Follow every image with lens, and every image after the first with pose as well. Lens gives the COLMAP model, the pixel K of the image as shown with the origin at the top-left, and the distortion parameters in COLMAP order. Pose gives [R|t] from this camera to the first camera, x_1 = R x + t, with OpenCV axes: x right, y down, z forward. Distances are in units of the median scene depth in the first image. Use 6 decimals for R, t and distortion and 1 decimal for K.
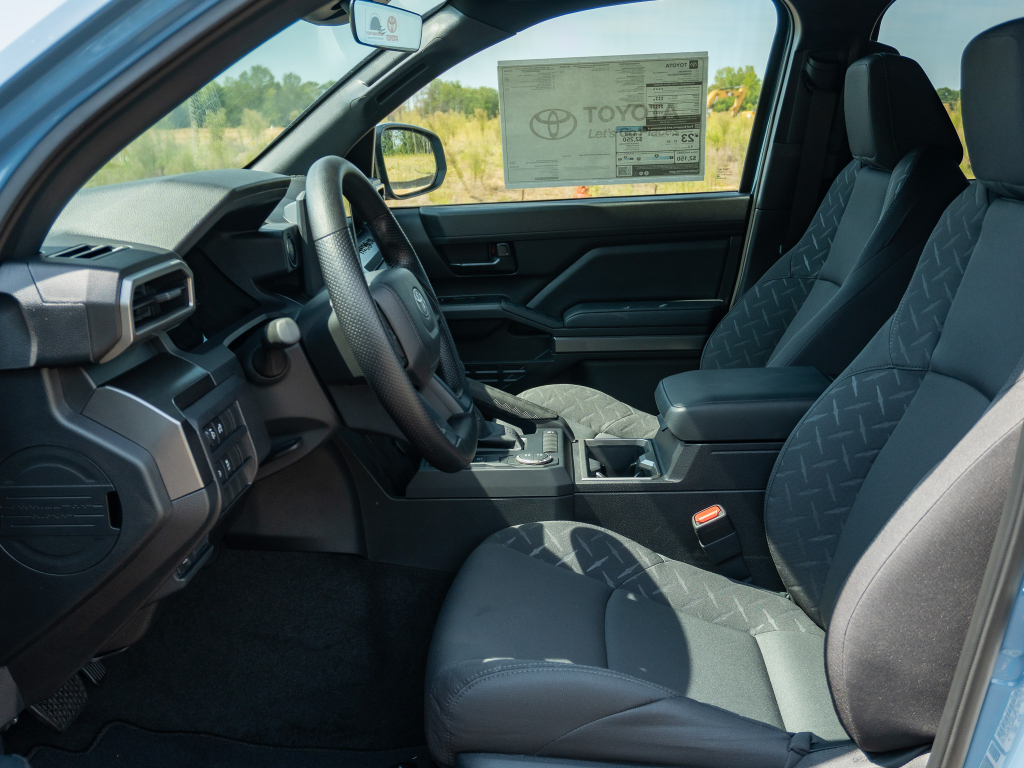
lens RADIAL K [[1114.7, 0, 416.9], [0, 1114.7, 387.4], [0, 0, 1]] dist [0.006991, 0.033651]
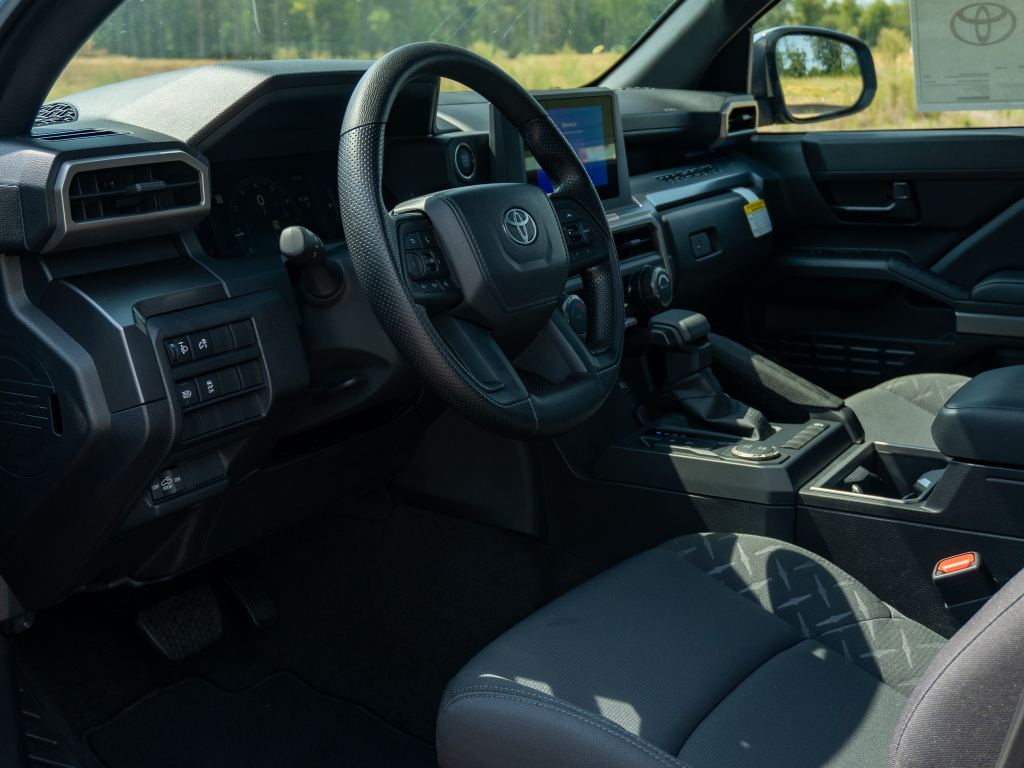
lens RADIAL K [[1277.9, 0, 512.0], [0, 1277.9, 384.0], [0, 0, 1]] dist [-0.005502, -0.000351]
pose [[0.885182, 0.118670, -0.449856, 0.353493], [-0.110982, 0.992868, 0.043535, -0.001937], [0.451814, 0.011389, 0.892040, 0.149522]]
